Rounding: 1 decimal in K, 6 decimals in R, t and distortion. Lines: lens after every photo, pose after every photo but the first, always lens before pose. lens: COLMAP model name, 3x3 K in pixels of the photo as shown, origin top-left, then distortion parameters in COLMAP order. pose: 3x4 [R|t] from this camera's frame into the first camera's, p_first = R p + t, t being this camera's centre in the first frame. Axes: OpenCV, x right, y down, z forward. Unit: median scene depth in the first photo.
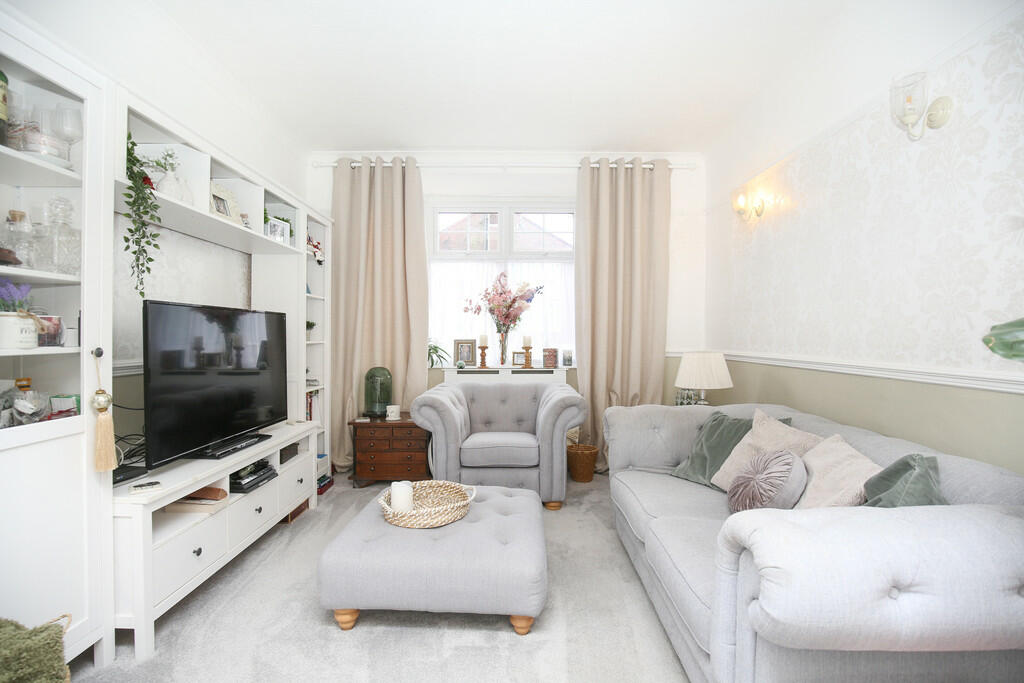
lens RADIAL K [[472.5, 0, 531.4], [0, 472.5, 343.7], [0, 0, 1]] dist [-0.021089, 0.002227]
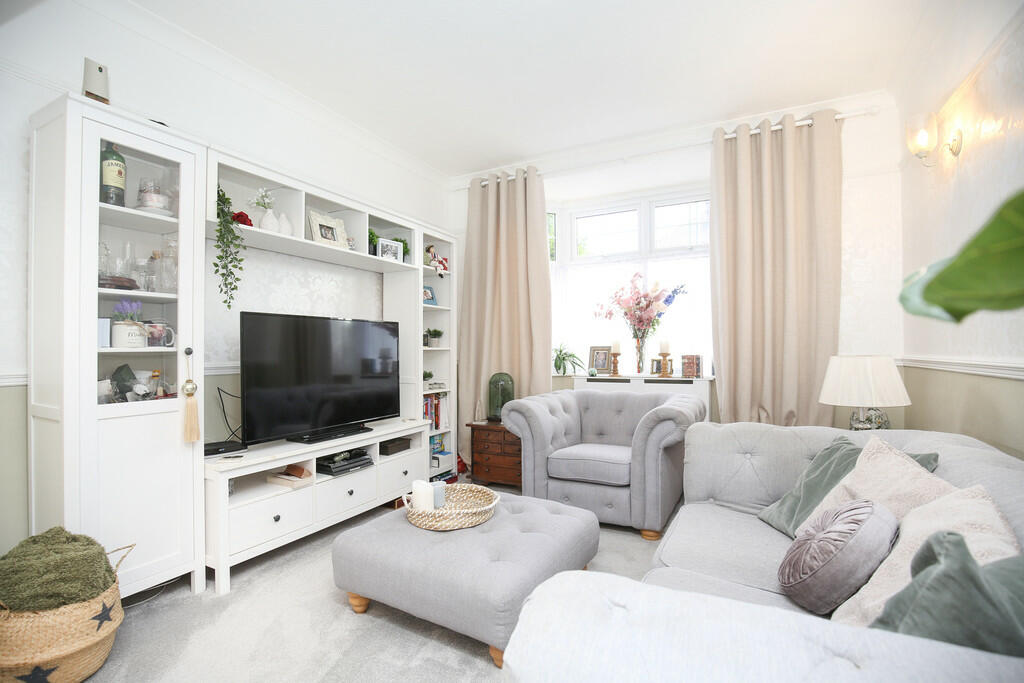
lens RADIAL K [[472.5, 0, 519.3], [0, 472.5, 344.4], [0, 0, 1]] dist [-0.021089, 0.002227]
pose [[0.884611, -0.015327, -0.466078, 0.247253], [0.003756, 0.999661, -0.025746, 0.017570], [0.466314, 0.021025, 0.884369, 0.124883]]
